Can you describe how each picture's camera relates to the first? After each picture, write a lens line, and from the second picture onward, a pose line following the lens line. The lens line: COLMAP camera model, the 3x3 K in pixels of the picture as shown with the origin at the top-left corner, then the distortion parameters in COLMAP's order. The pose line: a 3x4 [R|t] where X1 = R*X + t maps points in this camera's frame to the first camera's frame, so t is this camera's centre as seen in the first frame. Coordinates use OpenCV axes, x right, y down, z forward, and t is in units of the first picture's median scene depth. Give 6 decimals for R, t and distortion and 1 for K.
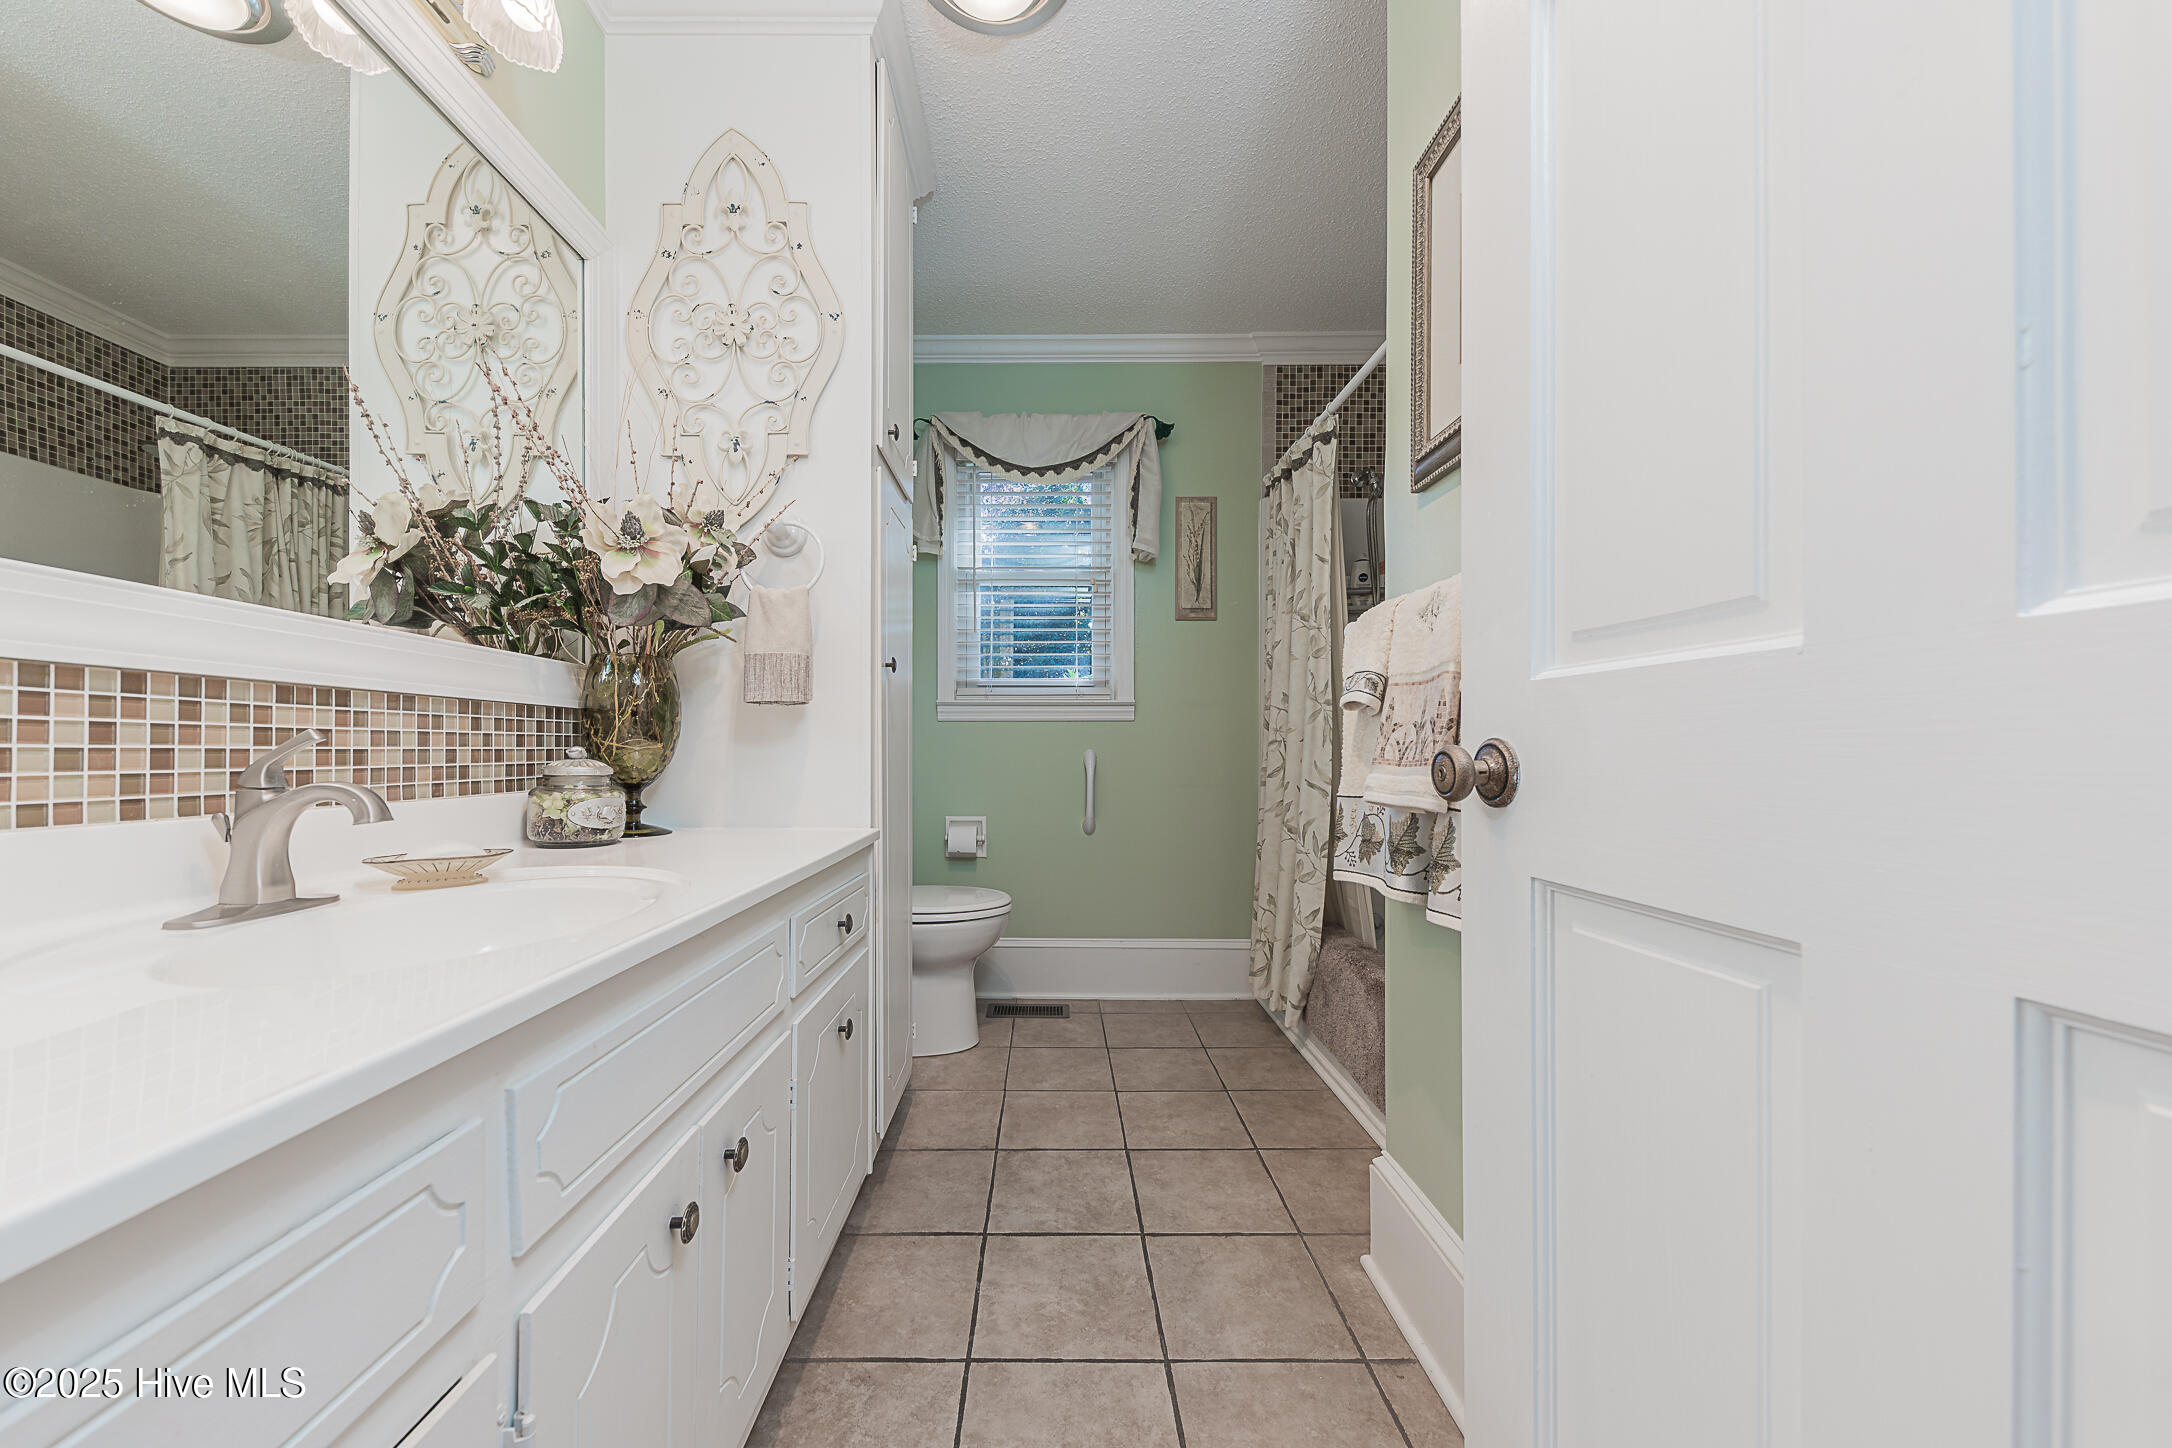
lens RADIAL K [[758.1, 0, 1076.2], [0, 758.1, 741.4], [0, 0, 1]] dist [0.011026, -0.002308]
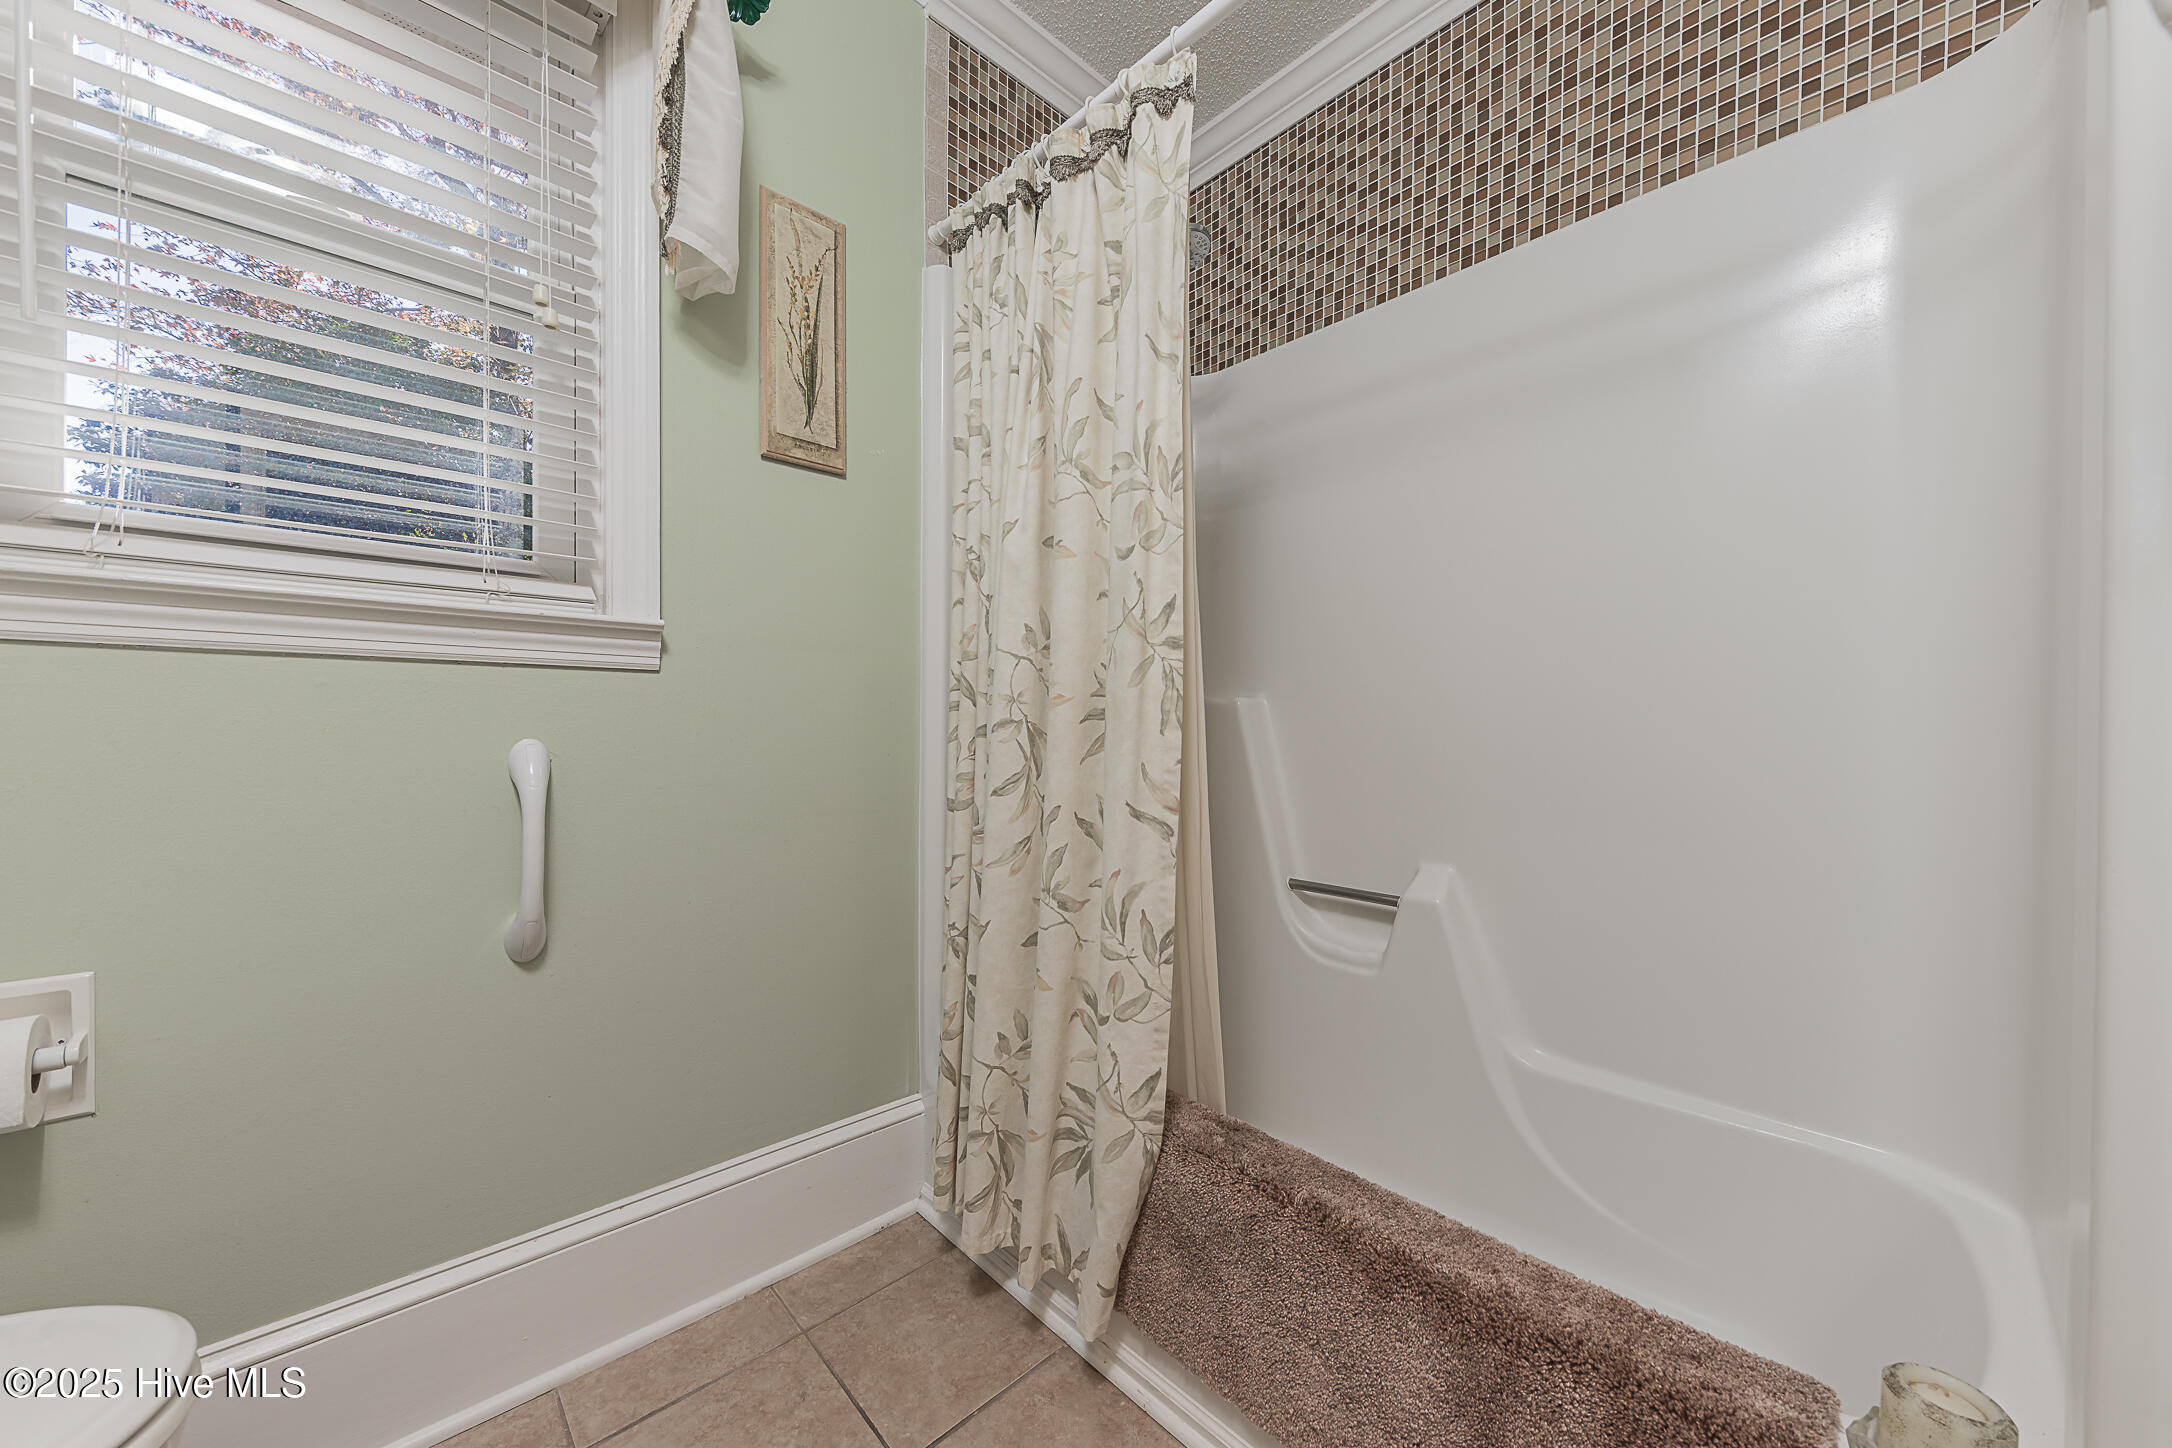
lens RADIAL K [[758.1, 0, 1085.1], [0, 758.1, 720.5], [0, 0, 1]] dist [0.011026, -0.002308]
pose [[0.755124, 0.000492, 0.655581, -0.029100], [-0.008758, 0.999918, 0.009337, -0.005787], [-0.655523, -0.012792, 0.755067, 0.650301]]
